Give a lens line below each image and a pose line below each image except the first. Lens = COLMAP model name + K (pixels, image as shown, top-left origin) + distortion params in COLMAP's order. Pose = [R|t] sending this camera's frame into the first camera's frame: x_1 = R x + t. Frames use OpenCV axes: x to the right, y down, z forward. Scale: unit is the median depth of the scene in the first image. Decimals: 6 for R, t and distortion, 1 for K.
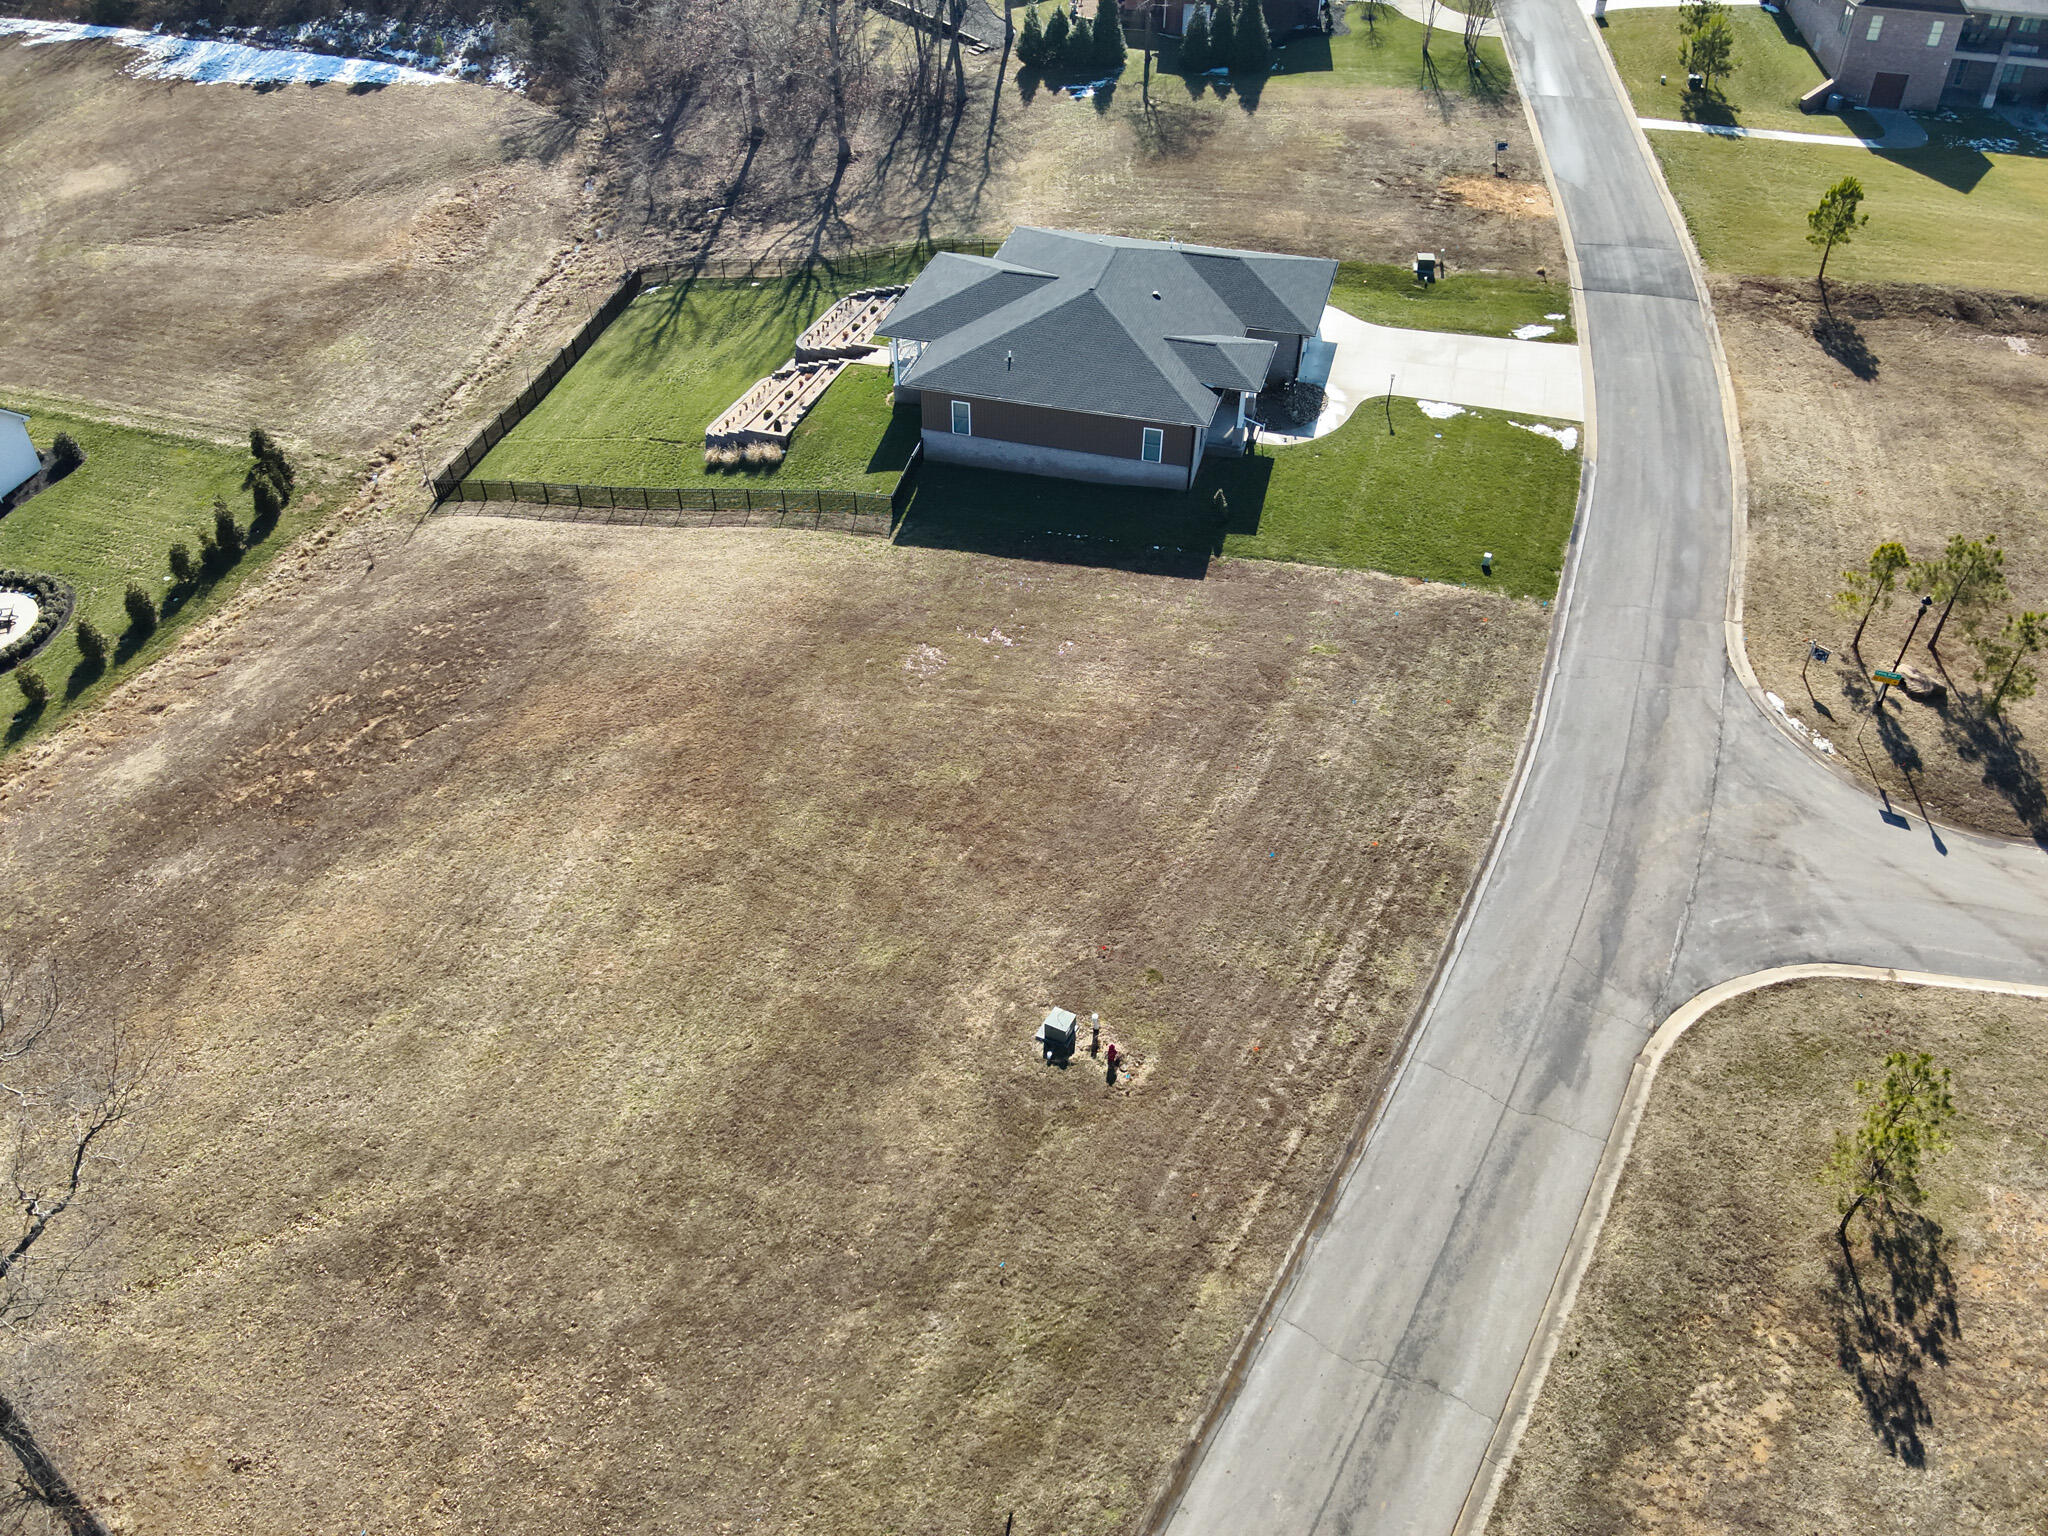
lens RADIAL K [[1426.4, 0, 1017.7], [0, 1426.4, 825.4], [0, 0, 1]] dist [0.106157, -0.178161]
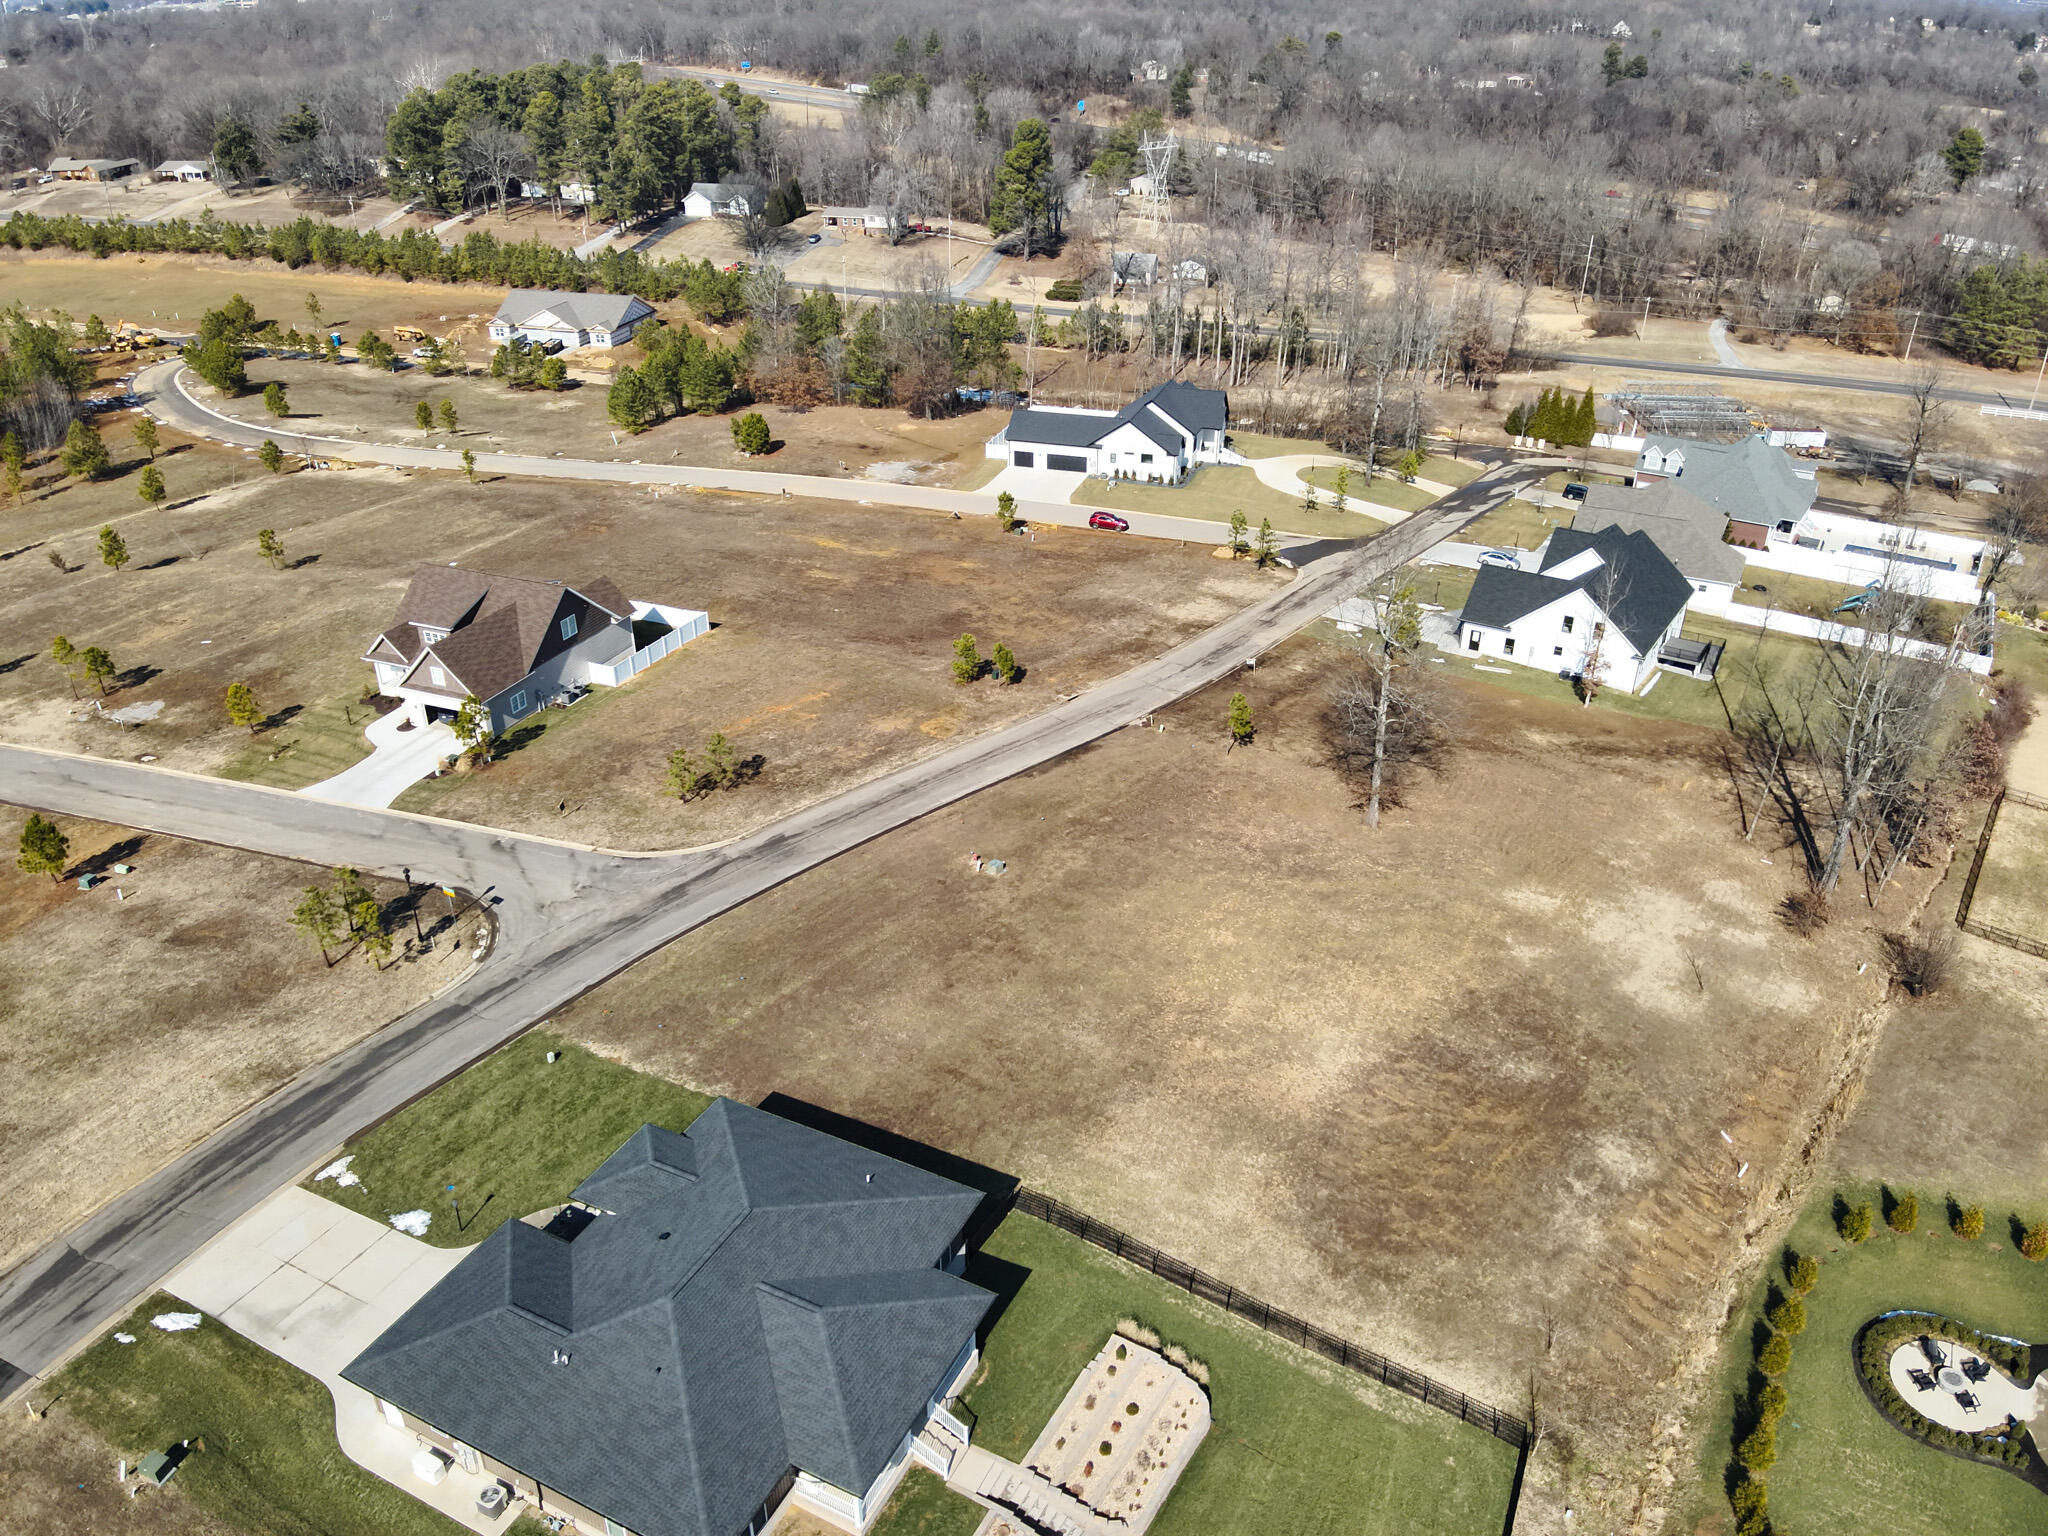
lens RADIAL K [[1490.0, 0, 1024.0], [0, 1490.0, 768.0], [0, 0, 1]] dist [0.149556, -0.256160]
pose [[-0.982501, -0.092806, 0.161486, -0.302239], [0.124596, 0.316967, 0.940217, -1.676945], [-0.138444, 0.943885, -0.299857, 1.289263]]
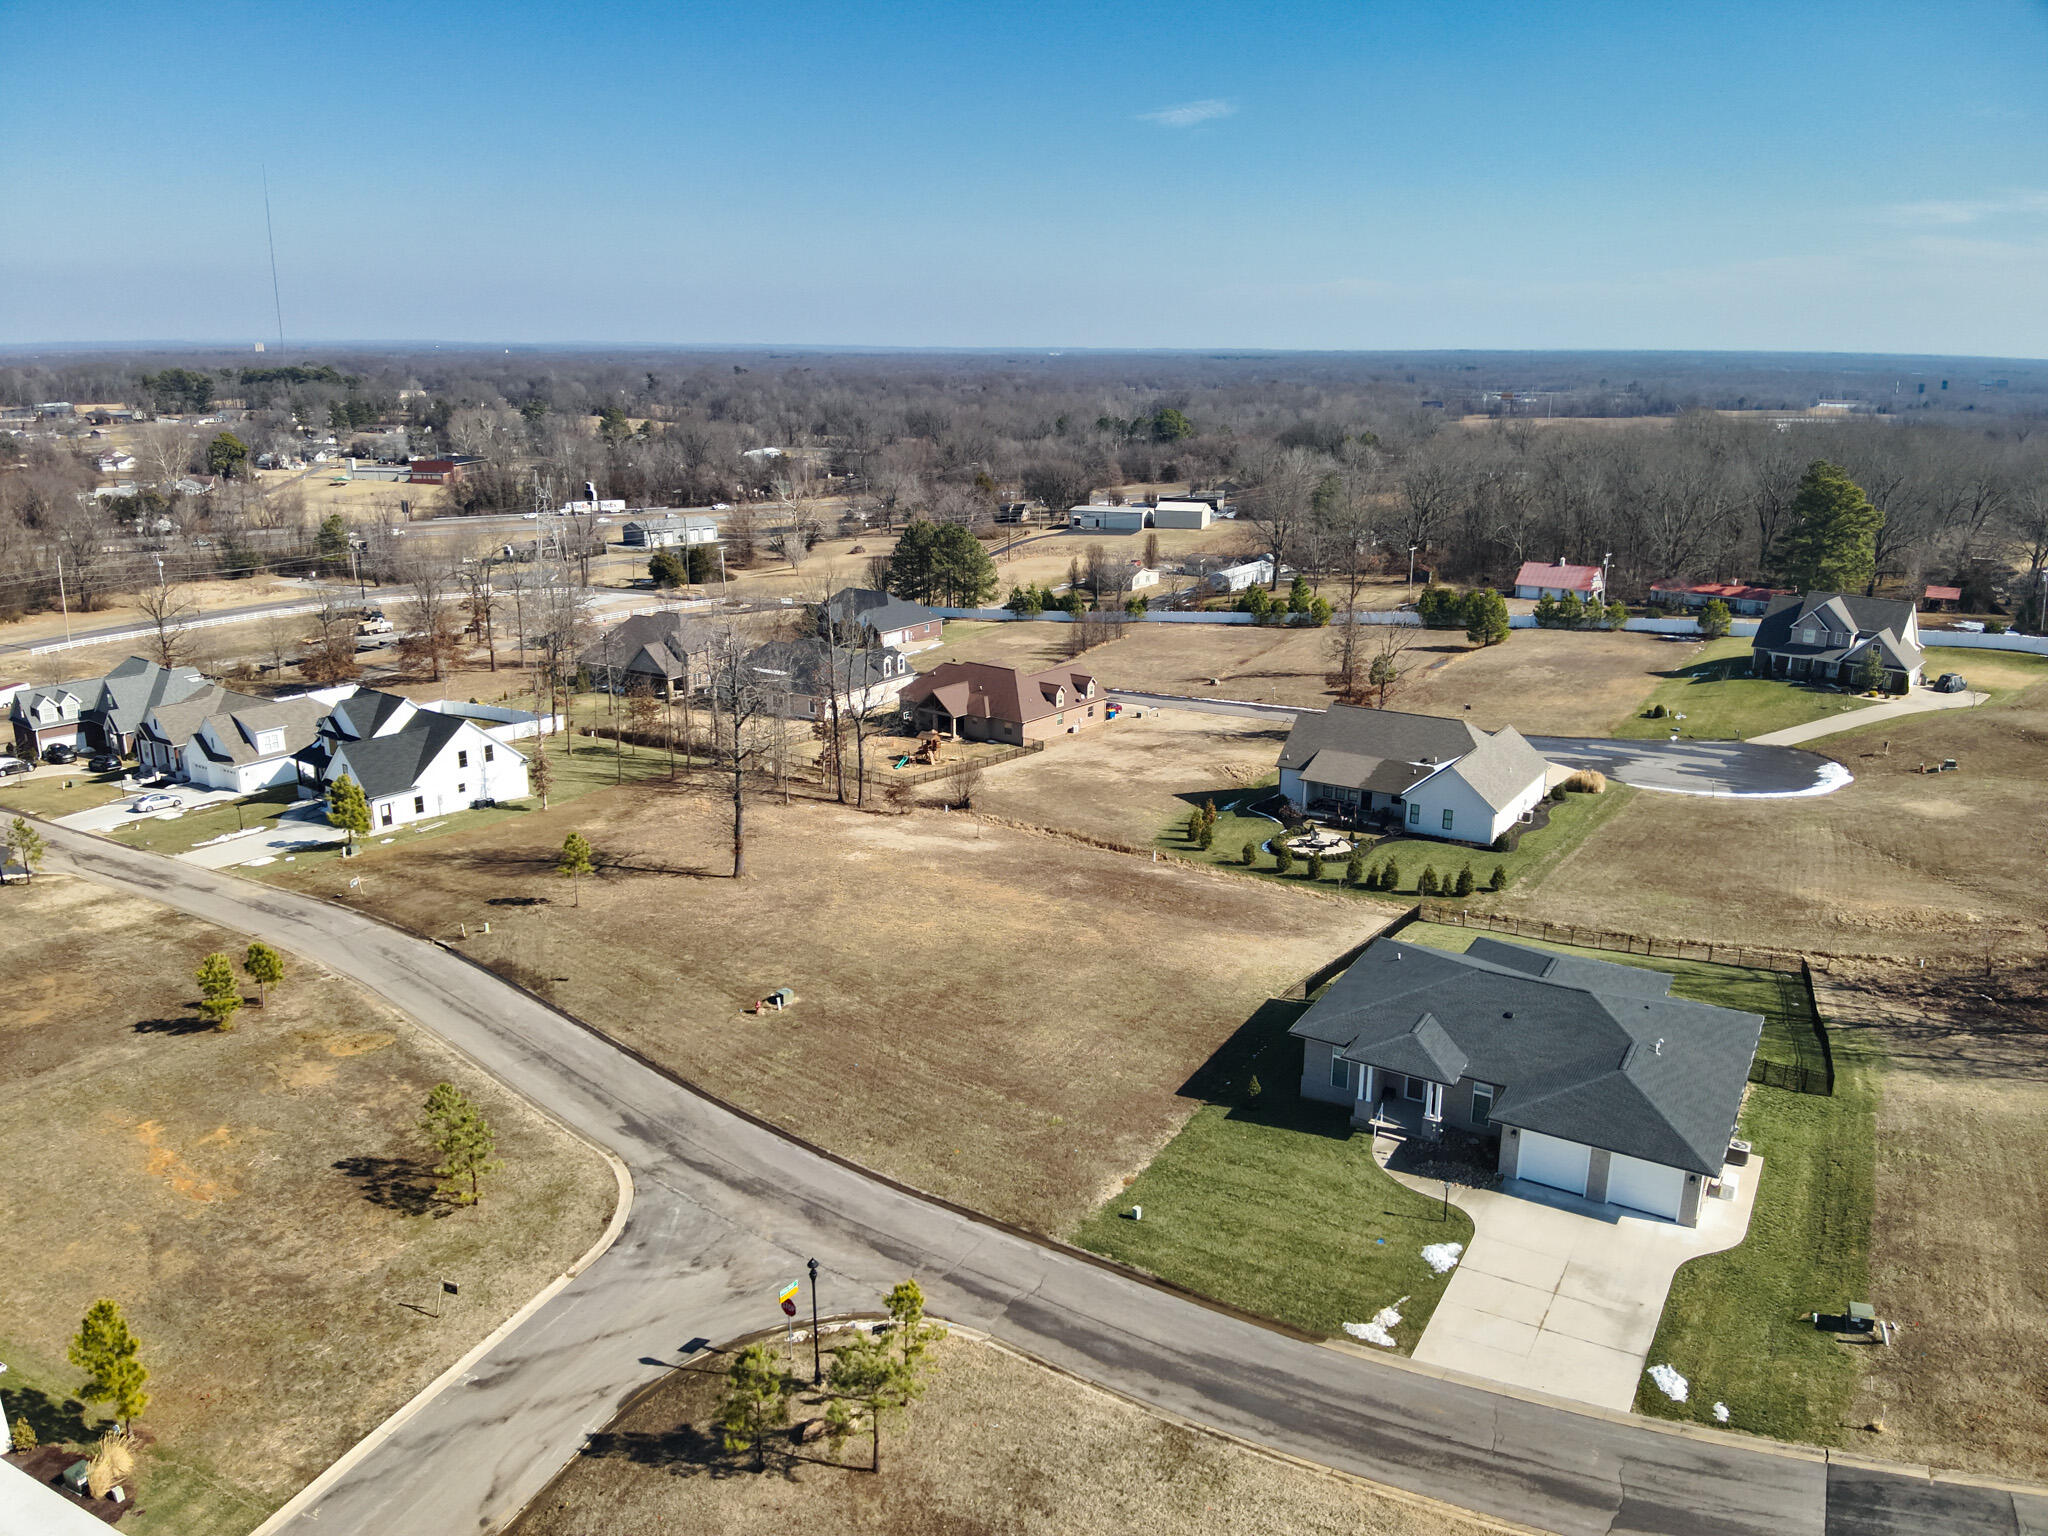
lens RADIAL K [[1461.2, 0, 1024.0], [0, 1461.2, 768.0], [0, 0, 1]] dist [0.165360, -0.317489]
pose [[-0.253241, 0.257481, -0.932509, 1.428986], [-0.668582, 0.650098, 0.361069, -0.821378], [0.699190, 0.714896, 0.007516, 0.843840]]
